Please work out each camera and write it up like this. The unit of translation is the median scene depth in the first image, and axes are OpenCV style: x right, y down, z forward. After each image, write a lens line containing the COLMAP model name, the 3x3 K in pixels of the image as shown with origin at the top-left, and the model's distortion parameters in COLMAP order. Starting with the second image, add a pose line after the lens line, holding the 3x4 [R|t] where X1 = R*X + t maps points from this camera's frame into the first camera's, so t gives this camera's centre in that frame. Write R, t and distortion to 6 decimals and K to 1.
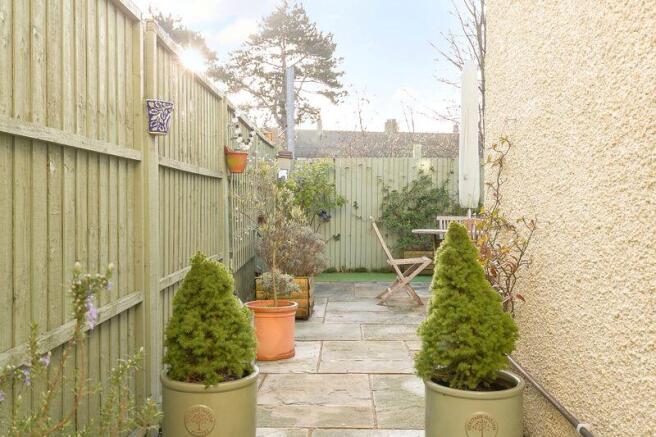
lens RADIAL K [[615.9, 0, 325.7], [0, 615.9, 218.7], [0, 0, 1]] dist [-0.140853, 0.000000]
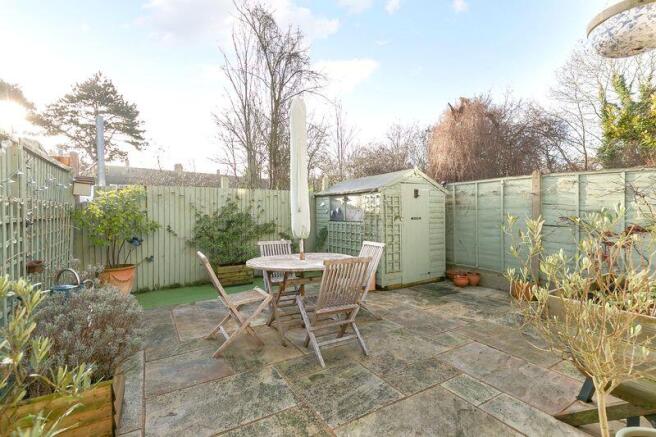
lens RADIAL K [[301.5, 0, 328.4], [0, 301.5, 216.6], [0, 0, 1]] dist [0.017035, -0.002563]
pose [[0.840029, -0.014901, 0.542337, -0.001373], [0.018400, 0.999830, -0.001029, -0.008994], [-0.542229, 0.010843, 0.840160, 0.090312]]
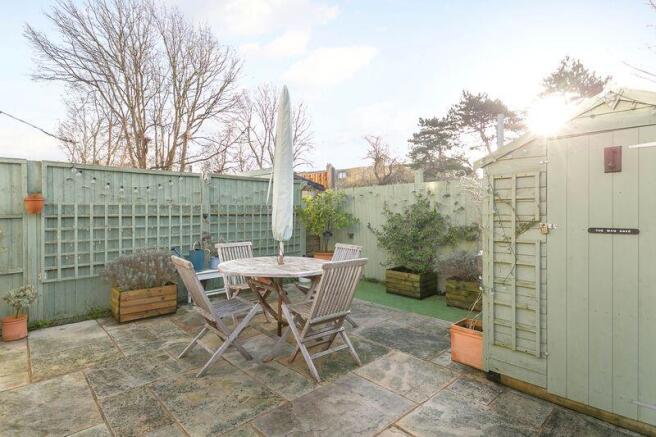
lens RADIAL K [[340.3, 0, 332.6], [0, 340.3, 207.0], [0, 0, 1]] dist [0.013924, -0.003024]
pose [[0.714820, -0.010734, -0.699226, 0.108353], [-0.012442, 0.999529, -0.028064, -0.009296], [0.699198, 0.028761, 0.714349, 0.112913]]
